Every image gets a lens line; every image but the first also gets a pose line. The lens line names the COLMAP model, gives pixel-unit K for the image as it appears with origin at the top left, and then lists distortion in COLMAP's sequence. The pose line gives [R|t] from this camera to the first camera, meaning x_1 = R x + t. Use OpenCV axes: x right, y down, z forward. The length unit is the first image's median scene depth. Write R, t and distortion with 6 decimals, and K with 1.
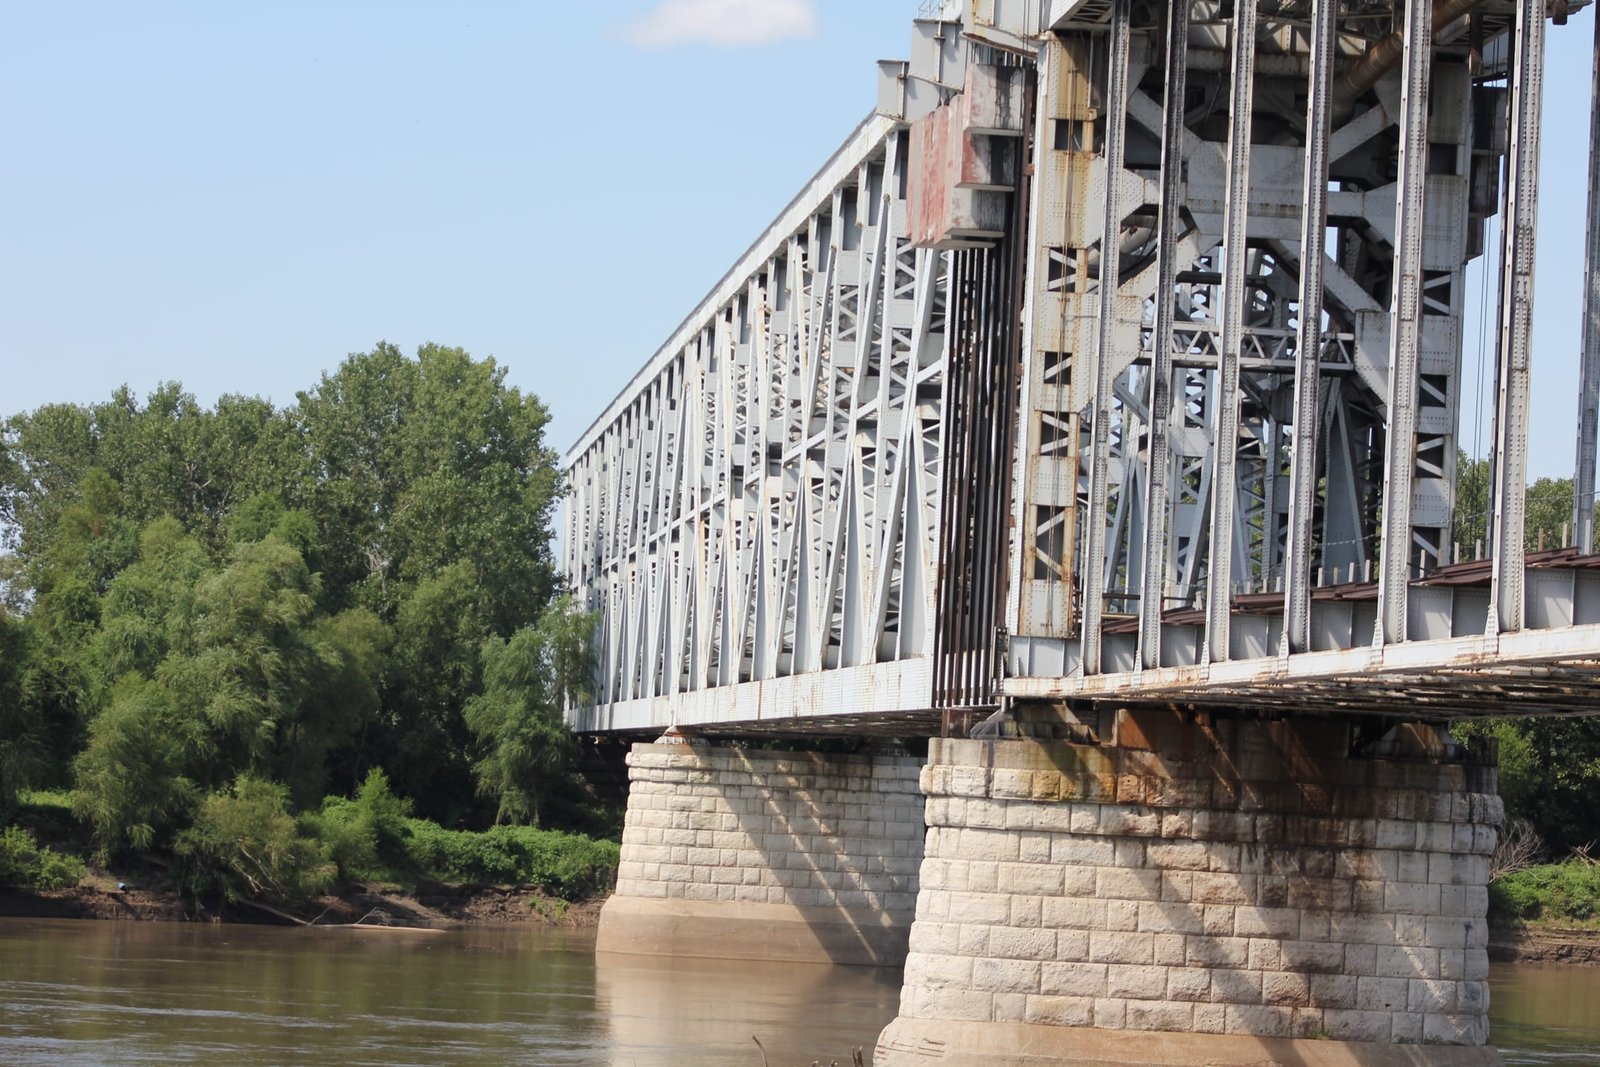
lens RADIAL K [[5536.1, 0, 841.7], [0, 5536.1, 534.2], [0, 0, 1]] dist [-0.106488, -0.364880]
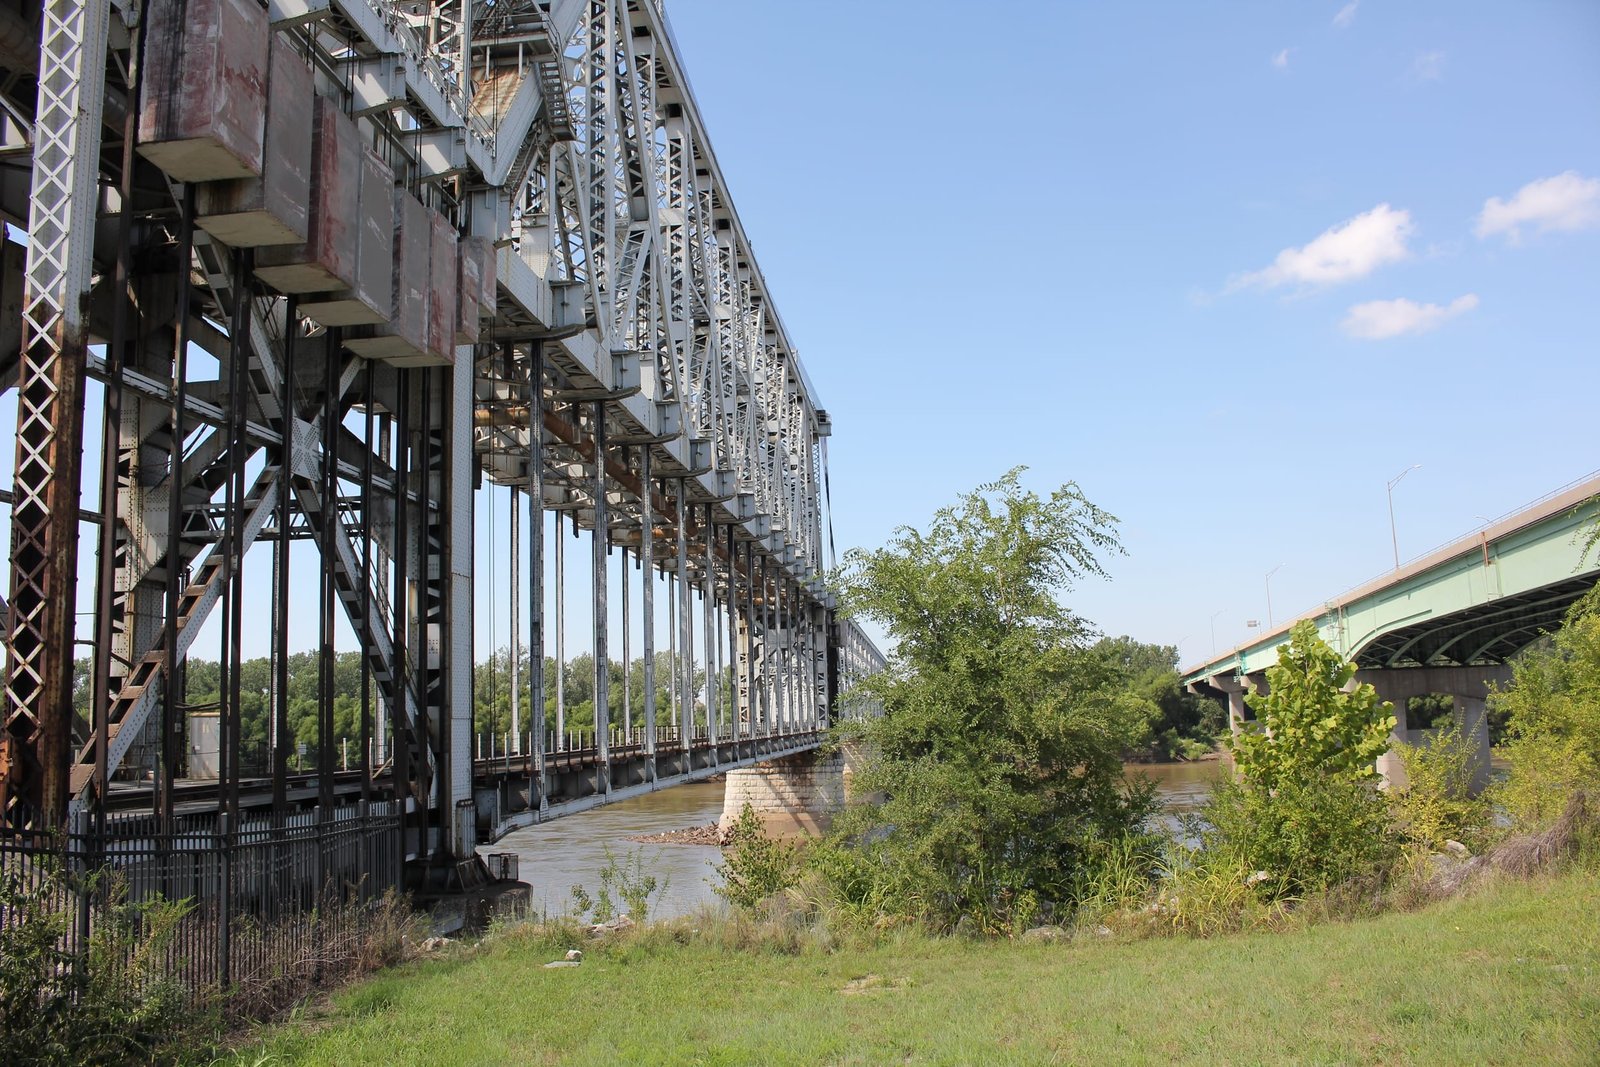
lens RADIAL K [[1332.9, 0, 795.1], [0, 1332.9, 538.8], [0, 0, 1]] dist [-0.148775, 0.112821]
pose [[0.976479, -0.103357, -0.189225, 0.313951], [0.085817, 0.991413, -0.098674, -0.031998], [0.197799, 0.080114, 0.976963, -0.150206]]
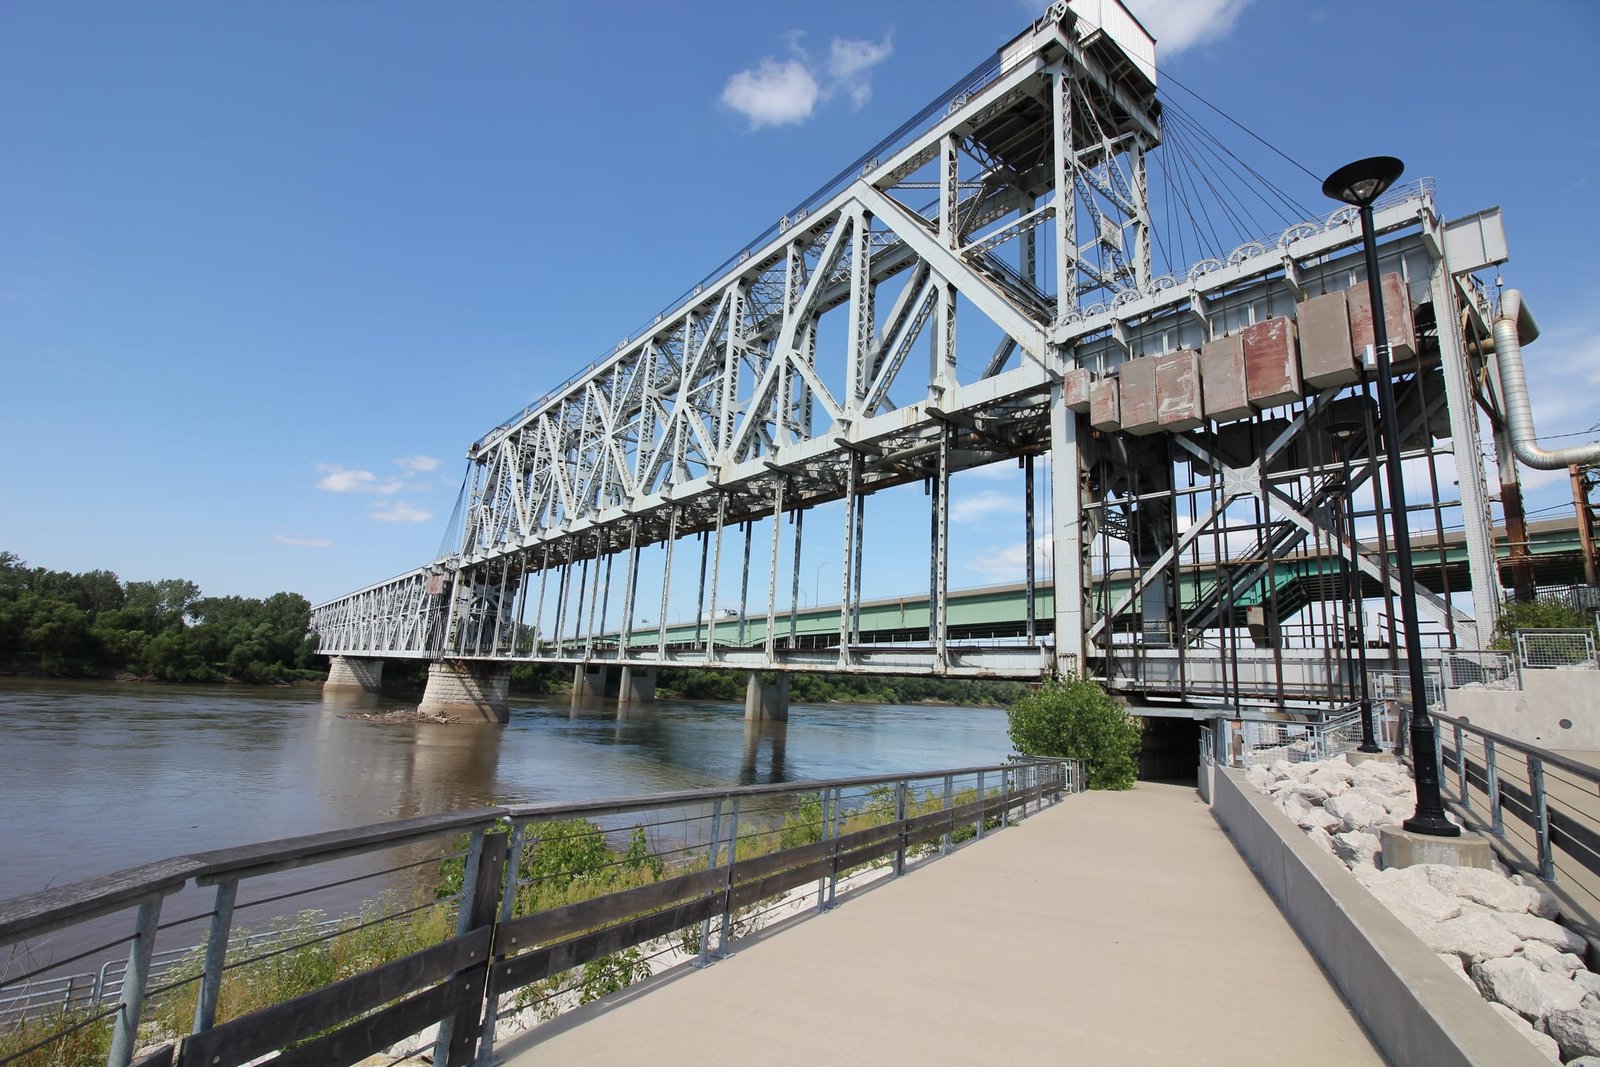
lens RADIAL K [[742.3, 0, 793.8], [0, 742.3, 528.0], [0, 0, 1]] dist [0.003082, -0.014314]
pose [[0.838723, 0.112675, 0.532775, -0.122812], [-0.041048, 0.988658, -0.144469, -0.017869], [-0.543010, 0.099300, 0.833835, -0.094113]]
